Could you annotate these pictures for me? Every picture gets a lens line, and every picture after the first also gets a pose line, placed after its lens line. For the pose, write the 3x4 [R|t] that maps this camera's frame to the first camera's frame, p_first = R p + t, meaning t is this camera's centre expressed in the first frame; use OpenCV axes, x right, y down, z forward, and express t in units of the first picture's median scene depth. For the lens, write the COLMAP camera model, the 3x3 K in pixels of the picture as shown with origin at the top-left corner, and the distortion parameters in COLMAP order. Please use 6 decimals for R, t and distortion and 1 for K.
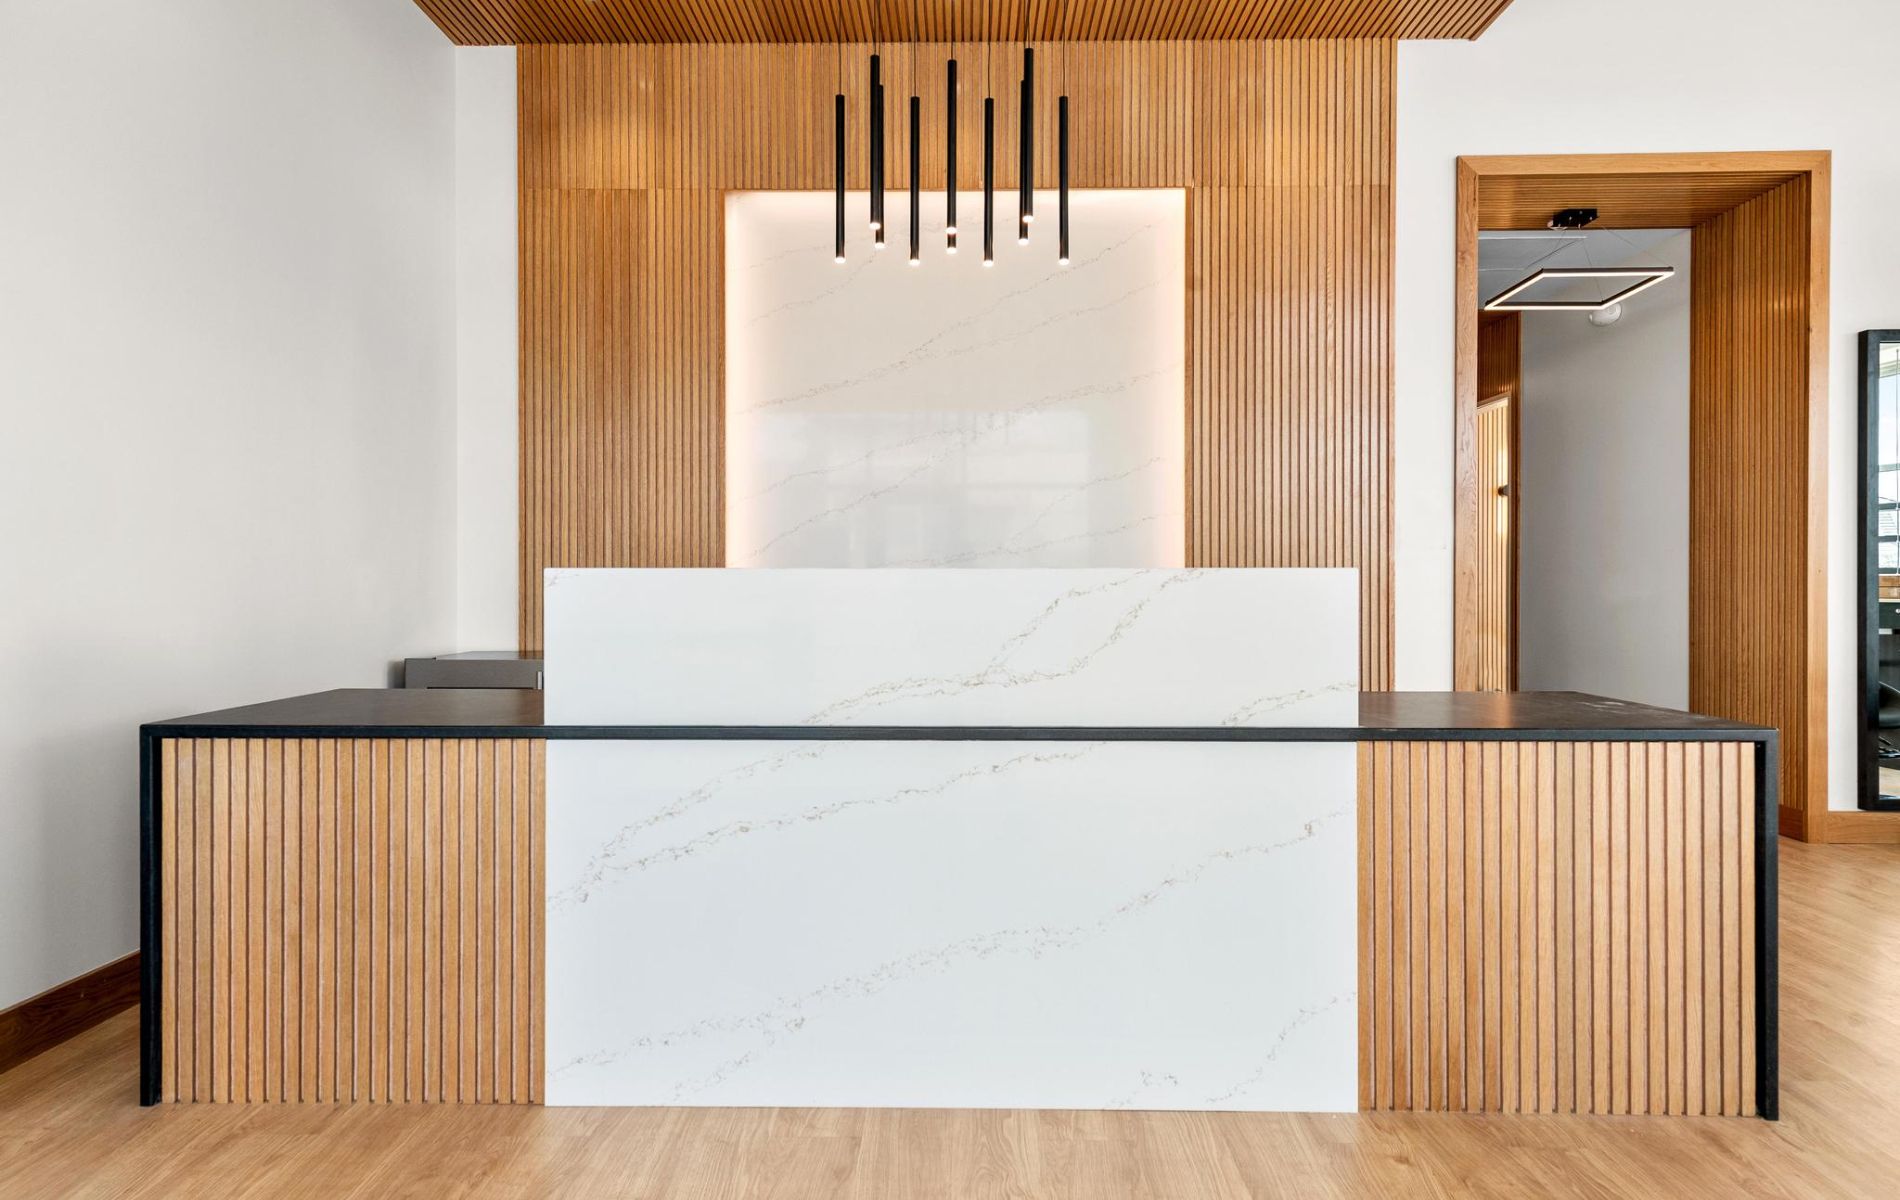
lens RADIAL K [[1117.6, 0, 950.0], [0, 1117.6, 600.0], [0, 0, 1]] dist [0.001827, 0.000044]
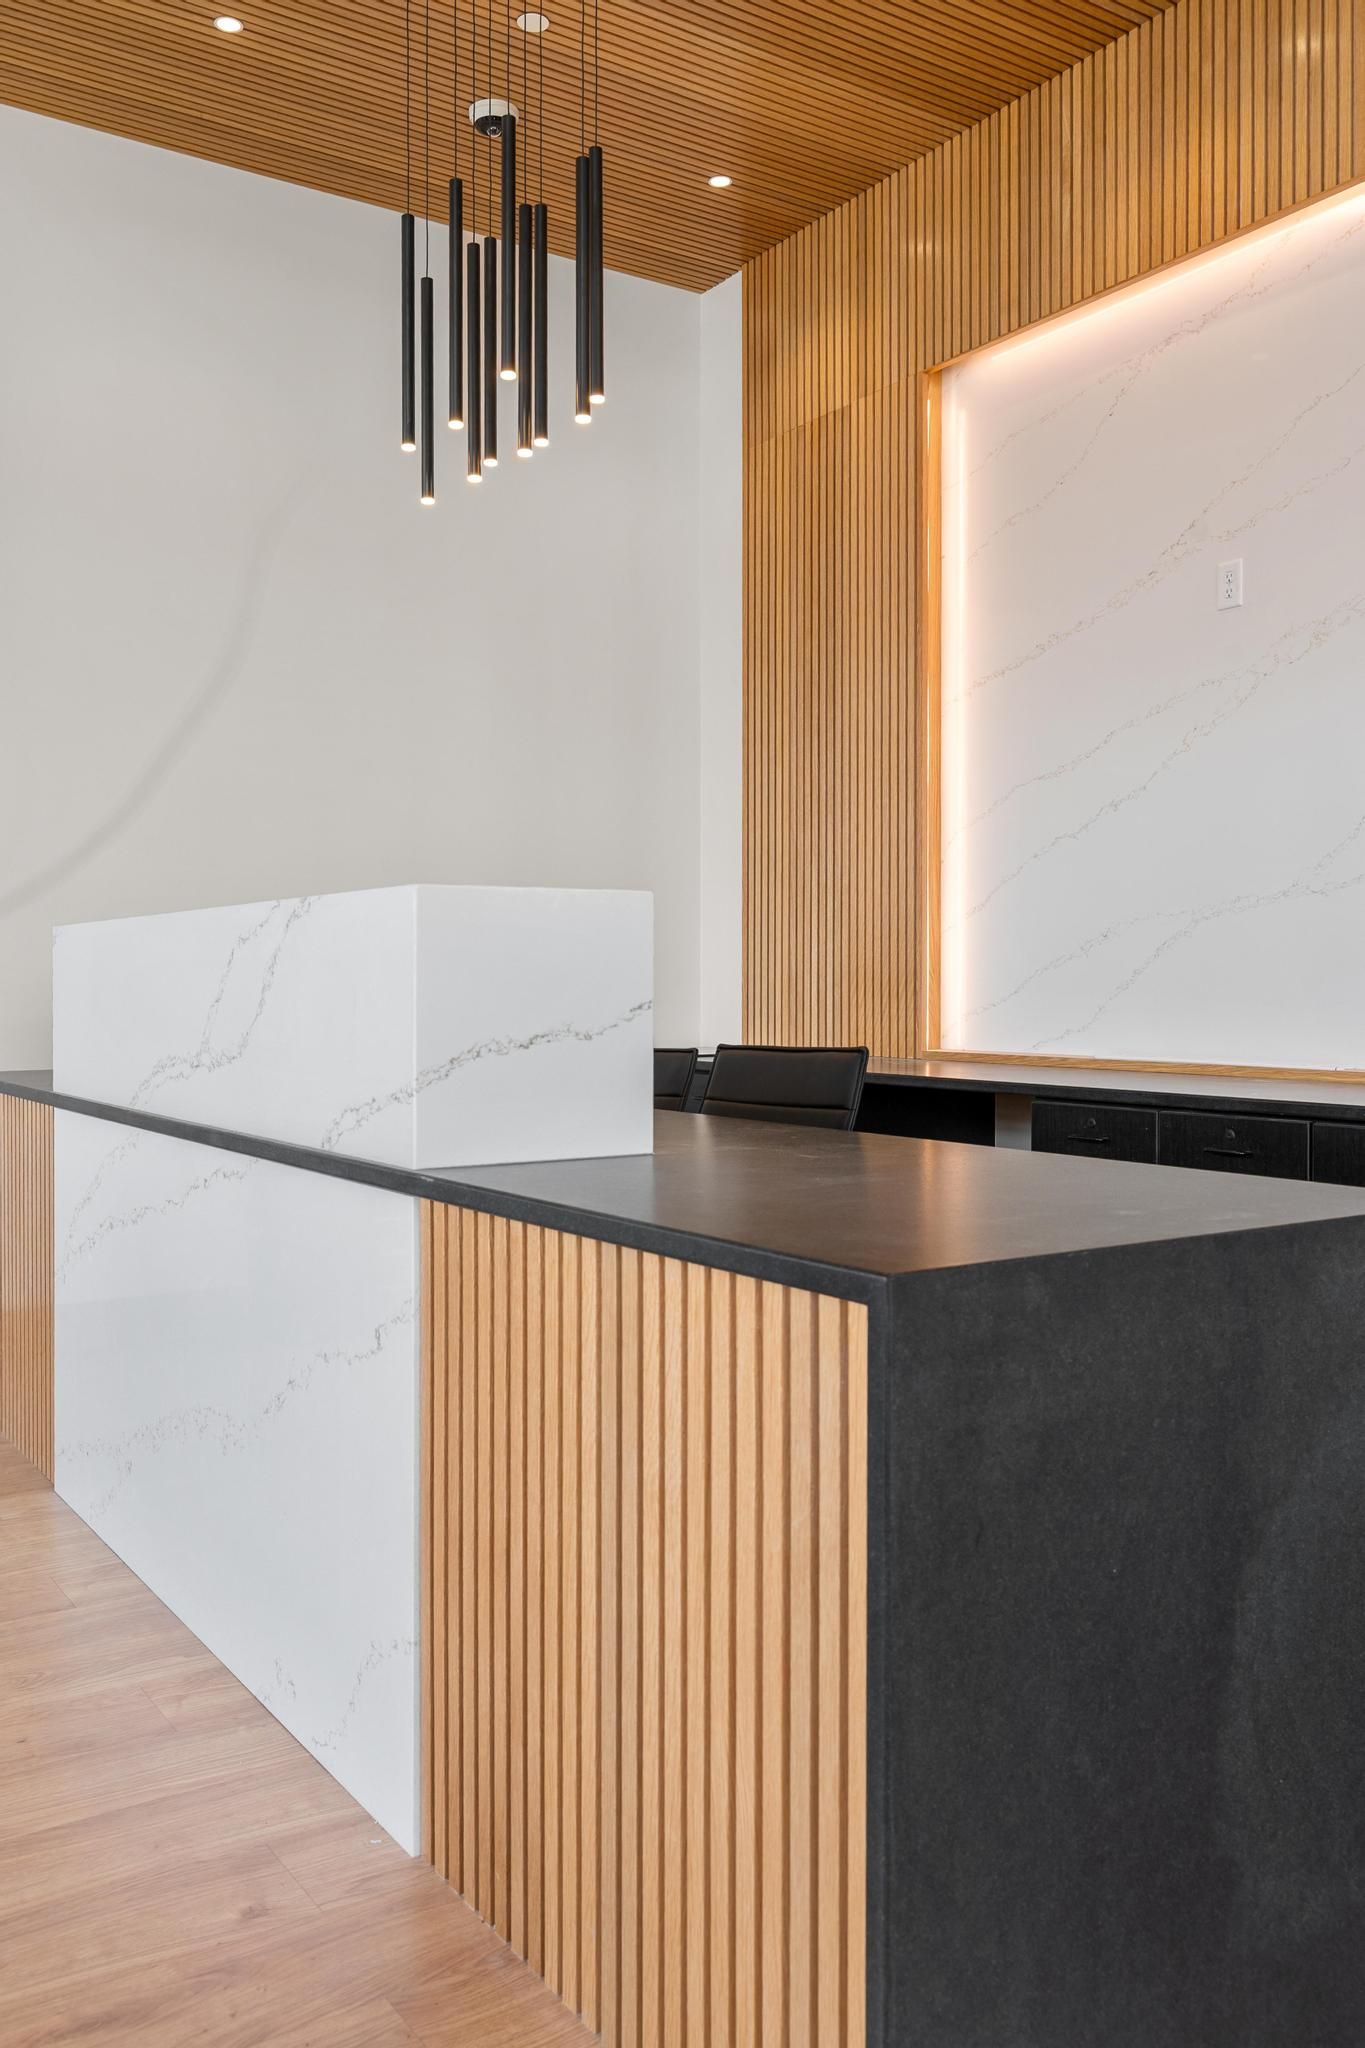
lens RADIAL K [[1681.4, 0, 682.5], [0, 1681.4, 1024.0], [0, 0, 1]] dist [-0.005599, -0.004642]
pose [[0.569070, 0.017024, -0.822113, 0.554432], [-0.012505, 0.999849, 0.012048, 0.014440], [0.822194, 0.003424, 0.569197, 0.310562]]
